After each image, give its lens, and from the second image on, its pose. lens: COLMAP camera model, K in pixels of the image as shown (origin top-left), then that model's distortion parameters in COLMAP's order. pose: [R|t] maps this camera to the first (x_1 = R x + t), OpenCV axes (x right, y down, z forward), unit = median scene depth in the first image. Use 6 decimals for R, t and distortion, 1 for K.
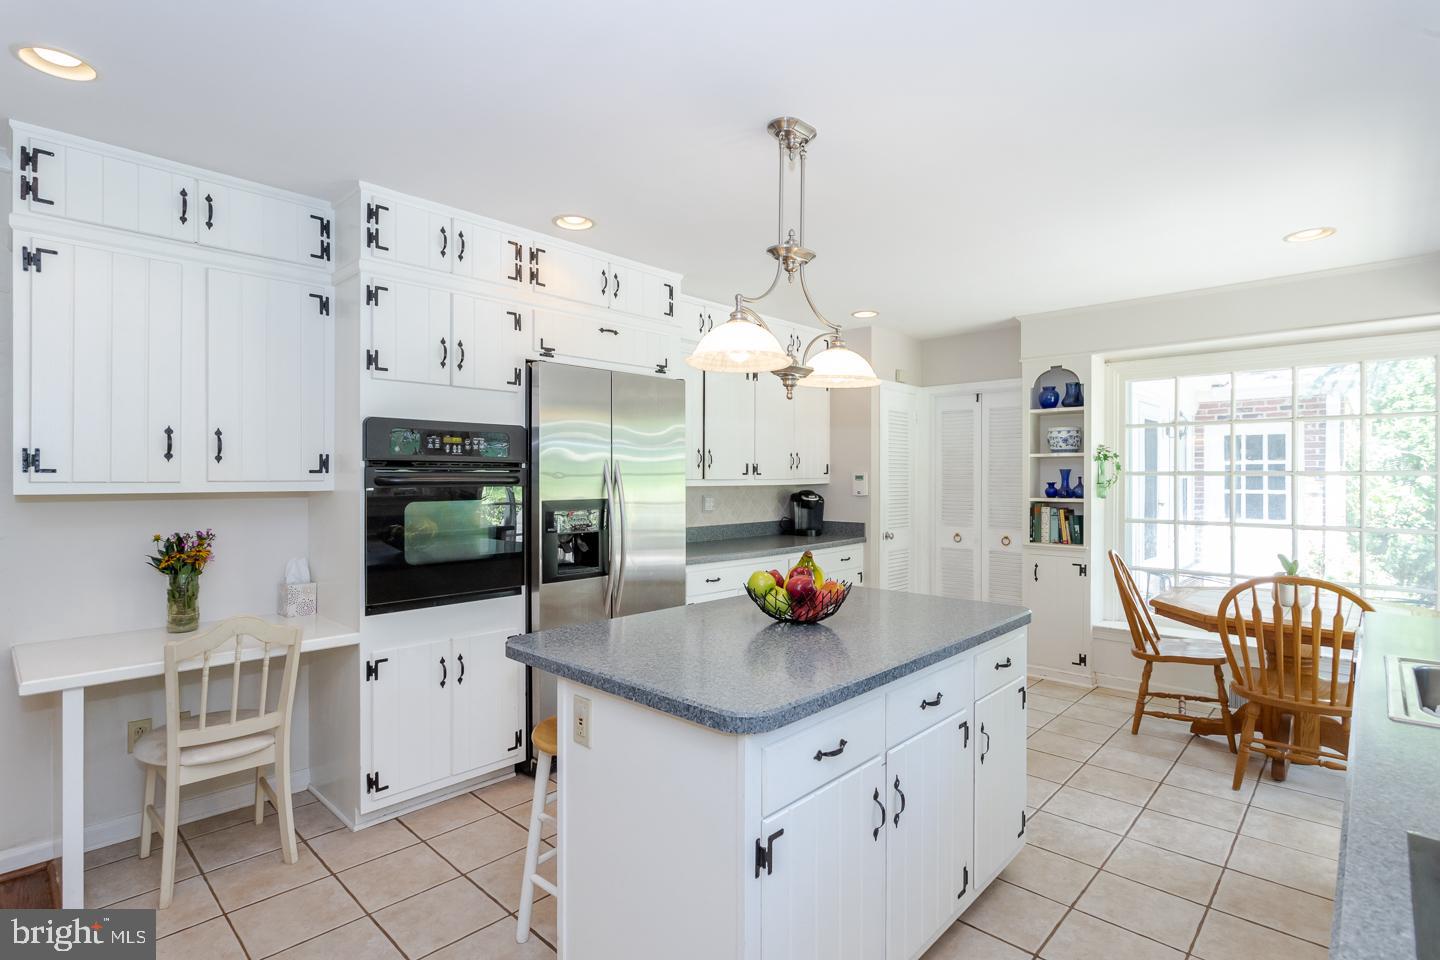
lens RADIAL K [[700.8, 0, 713.4], [0, 700.8, 475.5], [0, 0, 1]] dist [-0.013973, 0.006015]
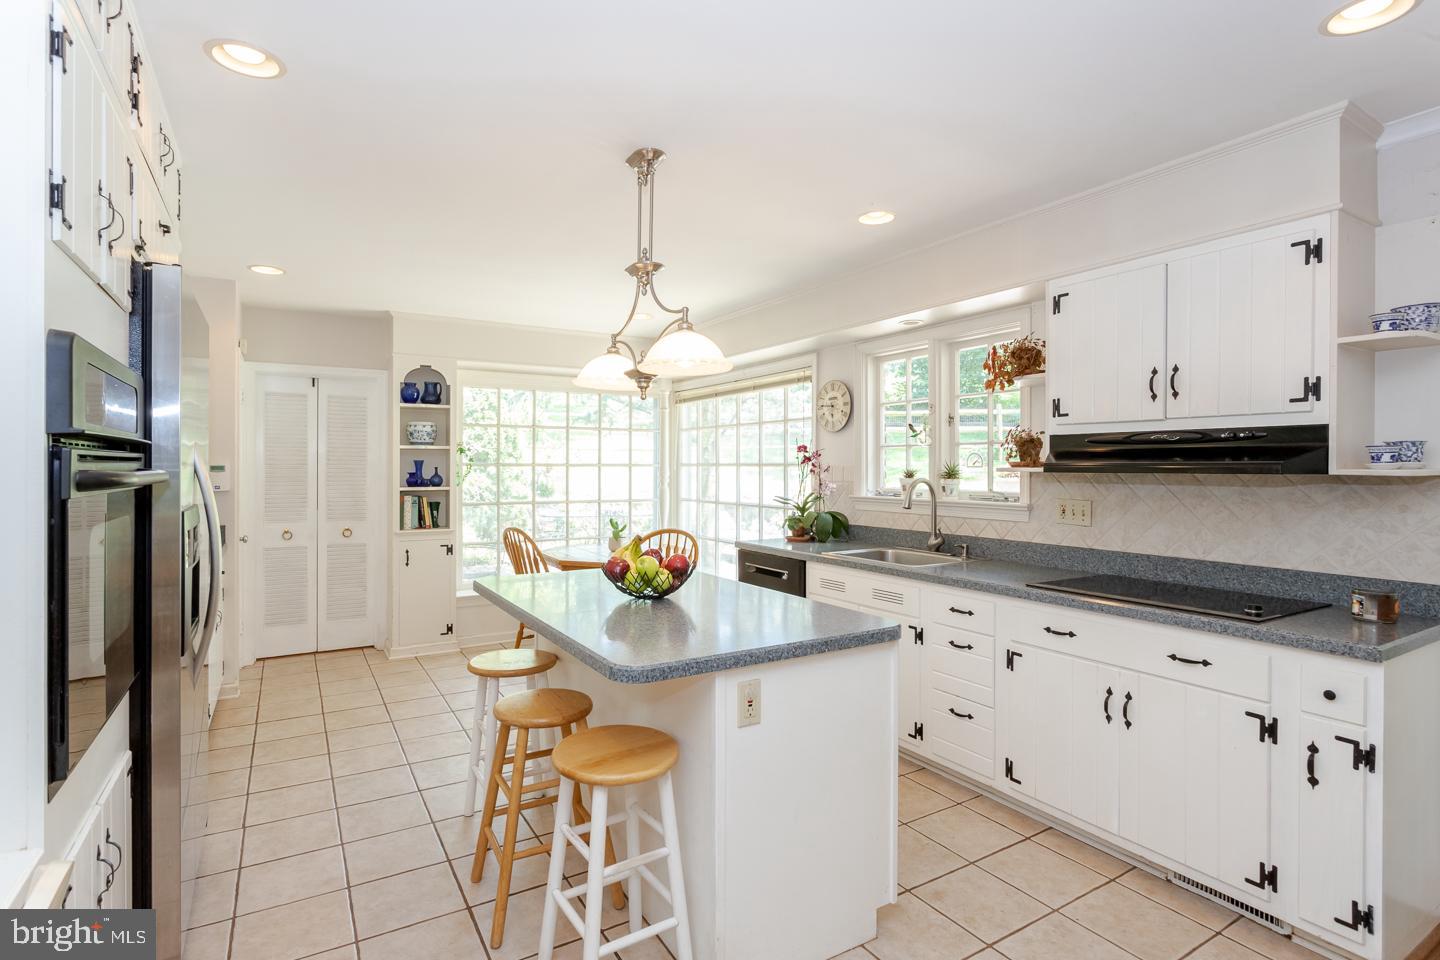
lens RADIAL K [[700.8, 0, 715.4], [0, 700.8, 468.5], [0, 0, 1]] dist [-0.013973, 0.006015]
pose [[0.260413, -0.002210, 0.965495, -0.432652], [-0.003800, 0.999987, 0.003314, -0.001737], [-0.965490, -0.004532, 0.260401, 0.275494]]
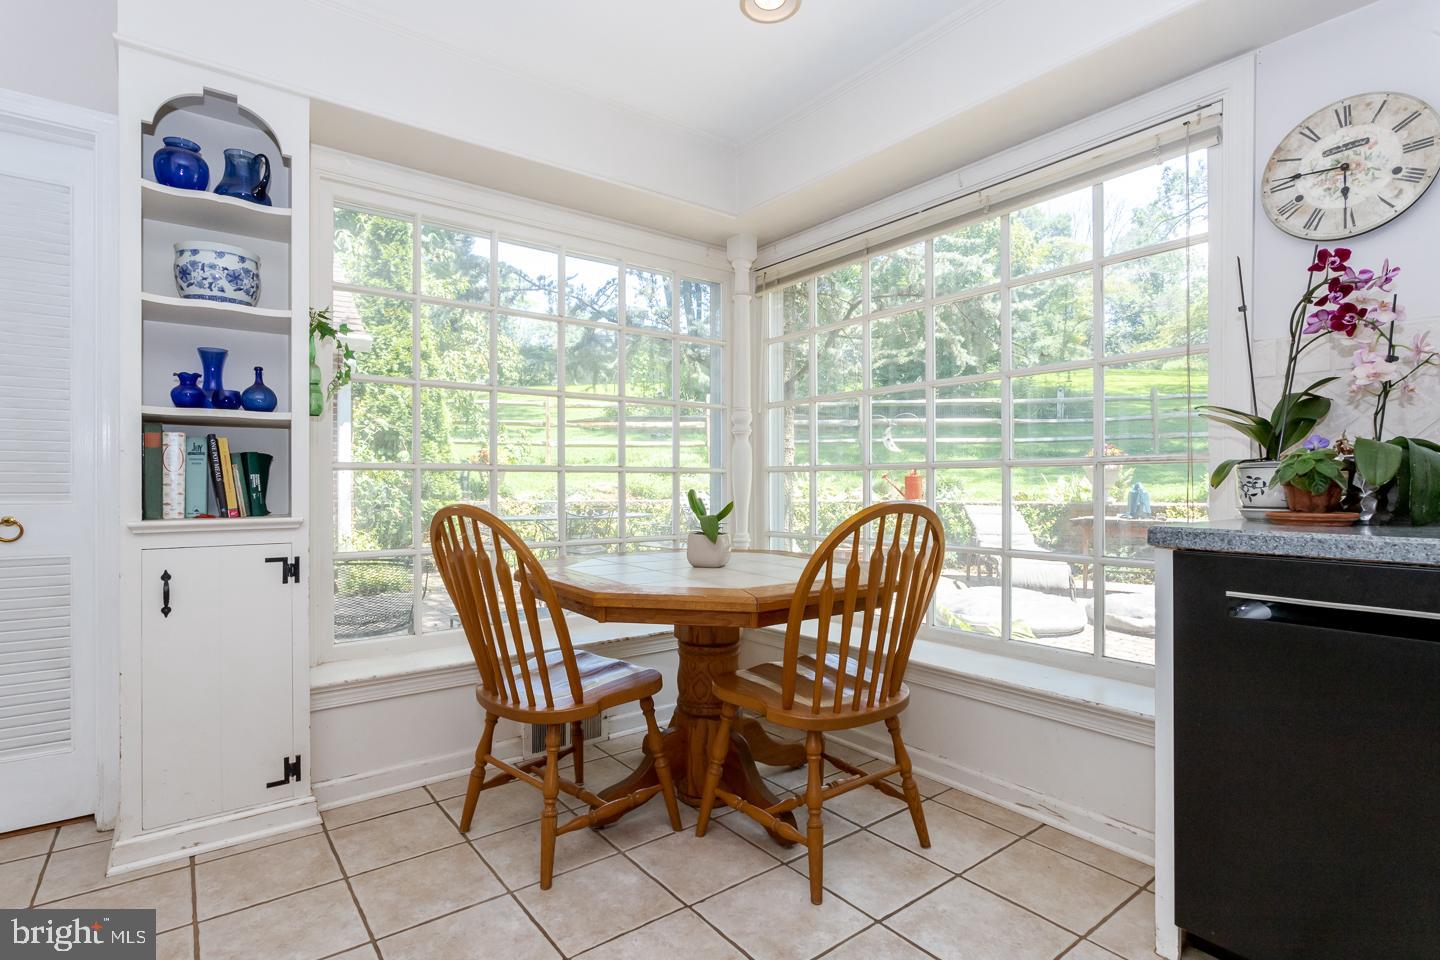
lens RADIAL K [[700.8, 0, 719.3], [0, 700.8, 481.1], [0, 0, 1]] dist [-0.013973, 0.006015]
pose [[0.148731, -0.000204, 0.988878, 0.121391], [0.002055, 0.999998, -0.000103, 0.075723], [-0.988876, 0.002047, 0.148731, 0.630943]]
